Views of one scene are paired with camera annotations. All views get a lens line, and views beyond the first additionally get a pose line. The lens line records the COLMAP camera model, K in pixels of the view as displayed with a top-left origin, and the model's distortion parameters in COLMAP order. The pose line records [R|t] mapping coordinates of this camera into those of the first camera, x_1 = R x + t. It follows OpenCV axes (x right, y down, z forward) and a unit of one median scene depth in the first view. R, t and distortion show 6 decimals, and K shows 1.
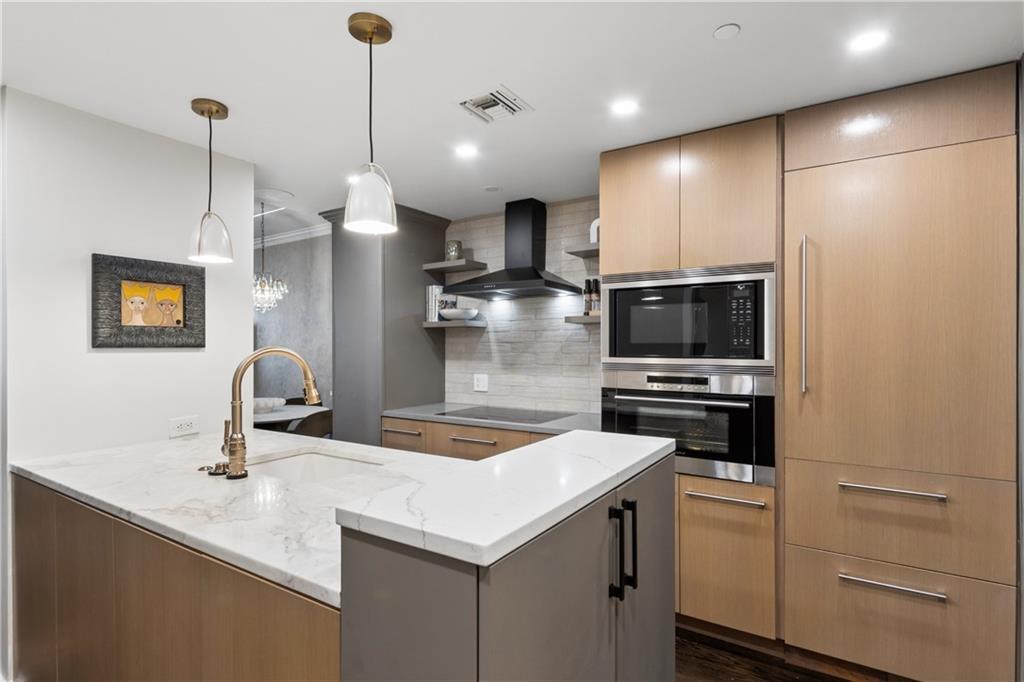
lens RADIAL K [[530.2, 0, 509.9], [0, 530.2, 345.4], [0, 0, 1]] dist [0.000248, -0.000548]
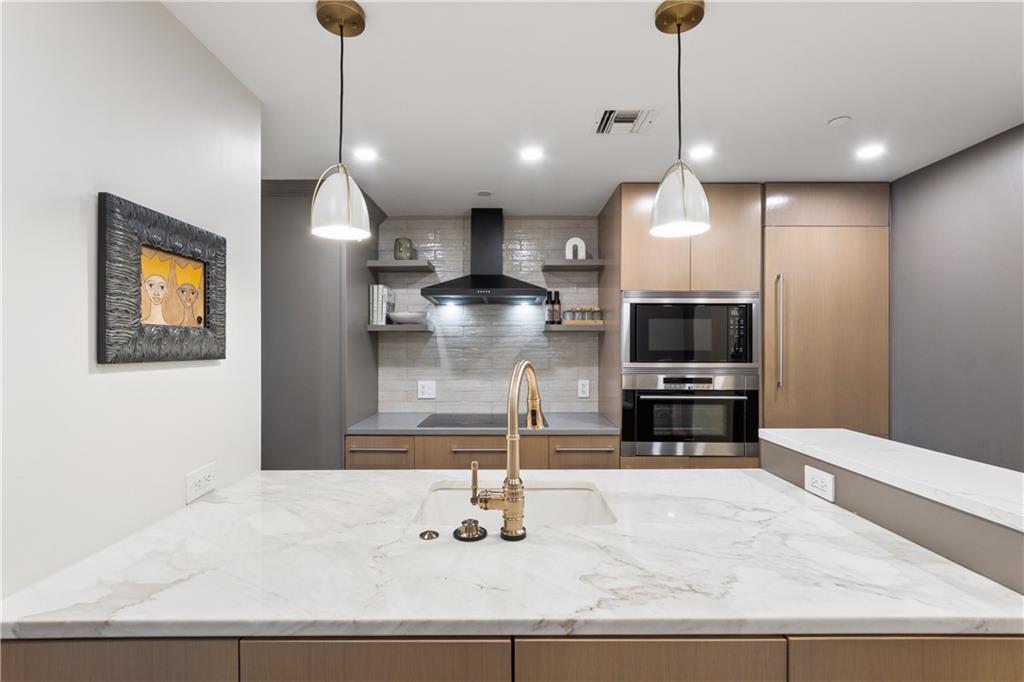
lens RADIAL K [[470.2, 0, 515.4], [0, 470.2, 344.5], [0, 0, 1]] dist [0.000945, 0.000693]
pose [[0.829343, 0.004237, 0.558723, -0.637649], [-0.002436, 0.999989, -0.003967, -0.013376], [-0.558734, 0.001929, 0.829345, 0.323379]]
